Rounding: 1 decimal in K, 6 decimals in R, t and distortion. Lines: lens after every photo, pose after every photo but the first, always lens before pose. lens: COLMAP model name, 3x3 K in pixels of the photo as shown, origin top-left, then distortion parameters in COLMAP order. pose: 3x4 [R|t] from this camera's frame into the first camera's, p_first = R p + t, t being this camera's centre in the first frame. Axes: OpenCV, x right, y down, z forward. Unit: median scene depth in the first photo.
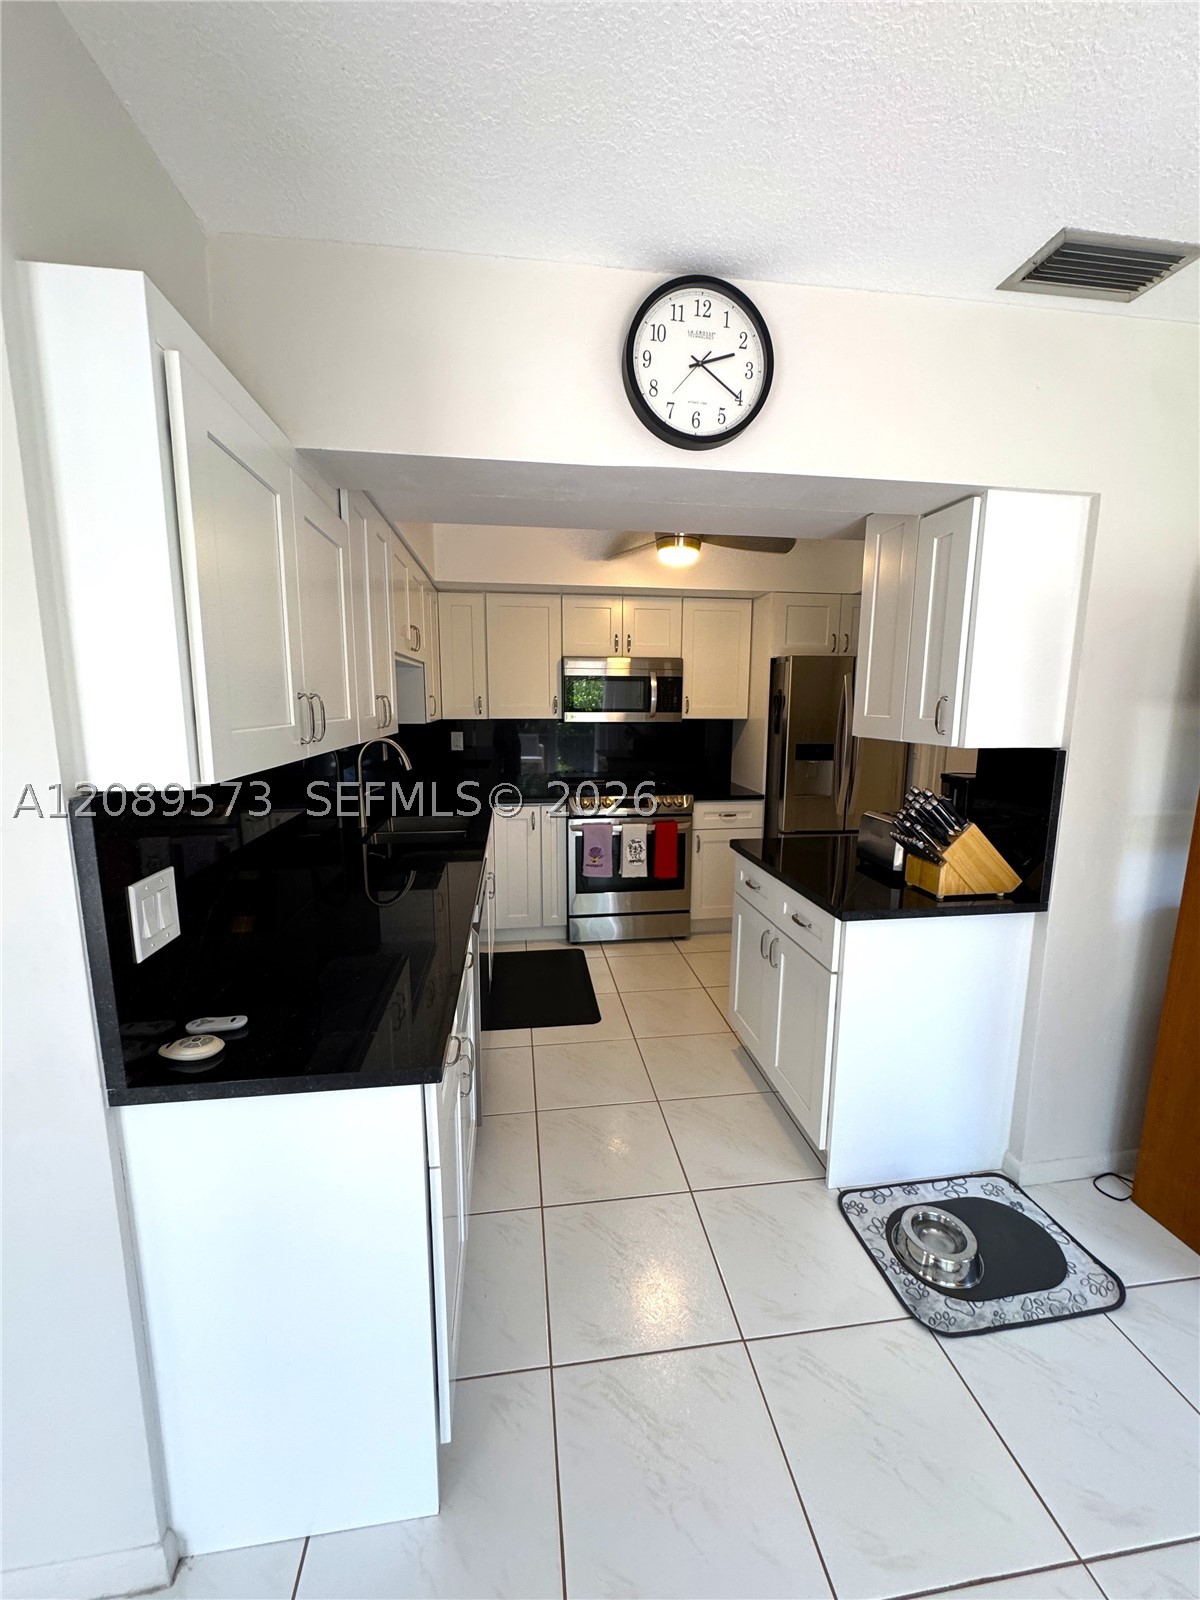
lens RADIAL K [[642.1, 0, 601.4], [0, 642.1, 796.8], [0, 0, 1]] dist [-0.000626, -0.000087]
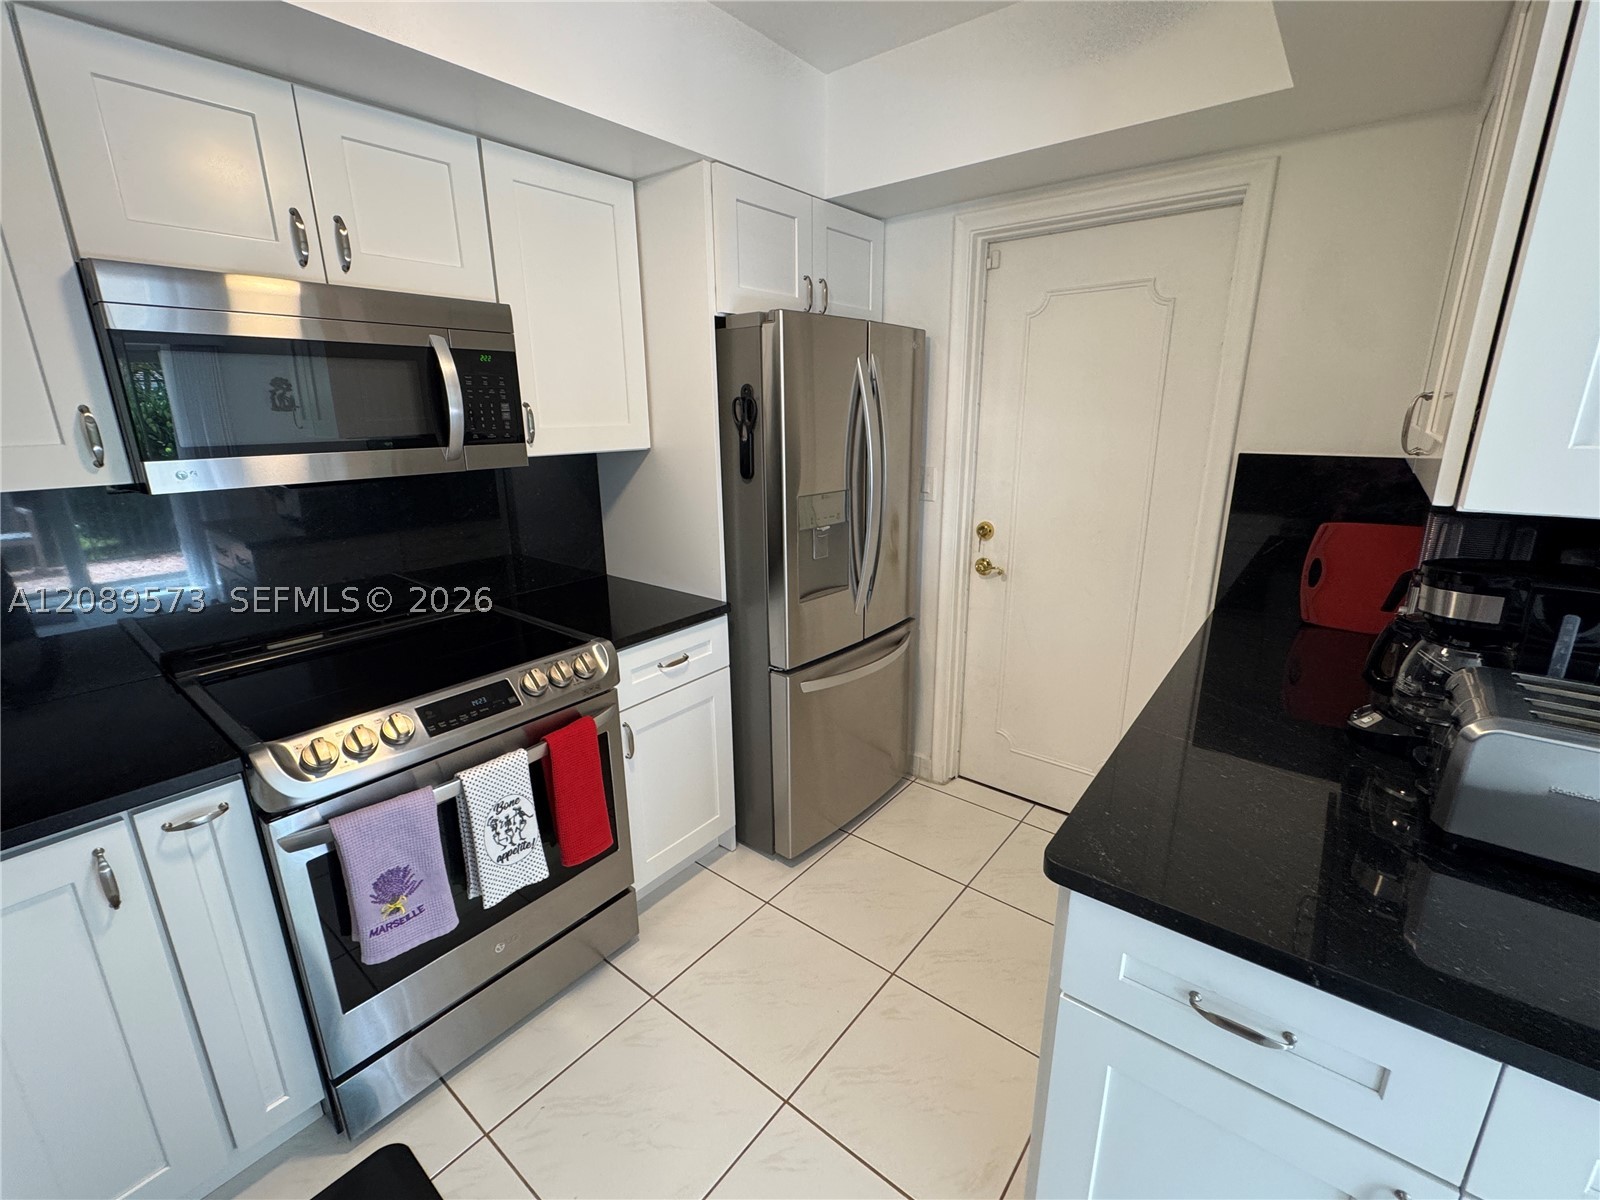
lens RADIAL K [[692.6, 0, 798.4], [0, 692.6, 596.1], [0, 0, 1]] dist [-0.001033, -0.000179]
pose [[0.728872, -0.194674, 0.656390, -0.100027], [0.119357, 0.980172, 0.158165, -0.146879], [-0.674166, -0.036937, 0.737656, 0.960054]]
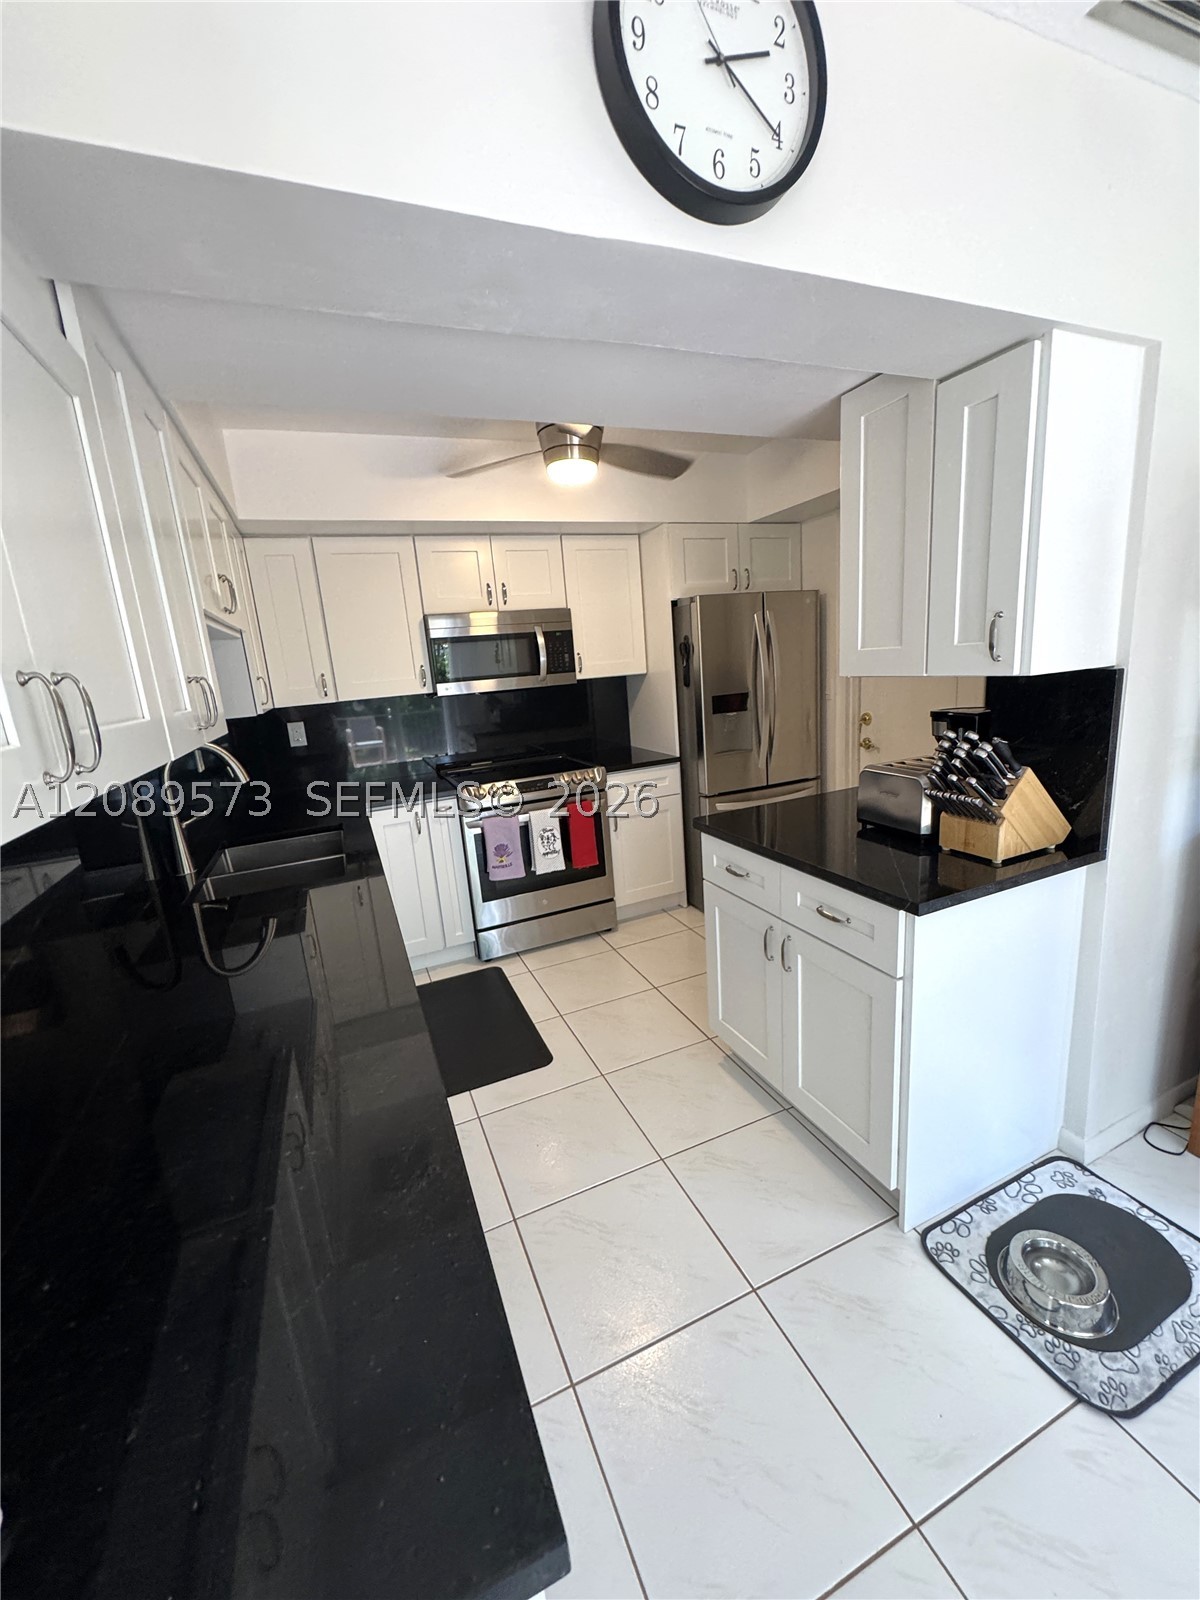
lens RADIAL K [[642.1, 0, 601.4], [0, 642.1, 796.8], [0, 0, 1]] dist [-0.000626, -0.000087]
pose [[0.962281, -0.132640, 0.237531, -0.116686], [0.120214, 0.990543, 0.066124, -0.033476], [-0.244056, -0.035075, 0.969127, 0.272391]]
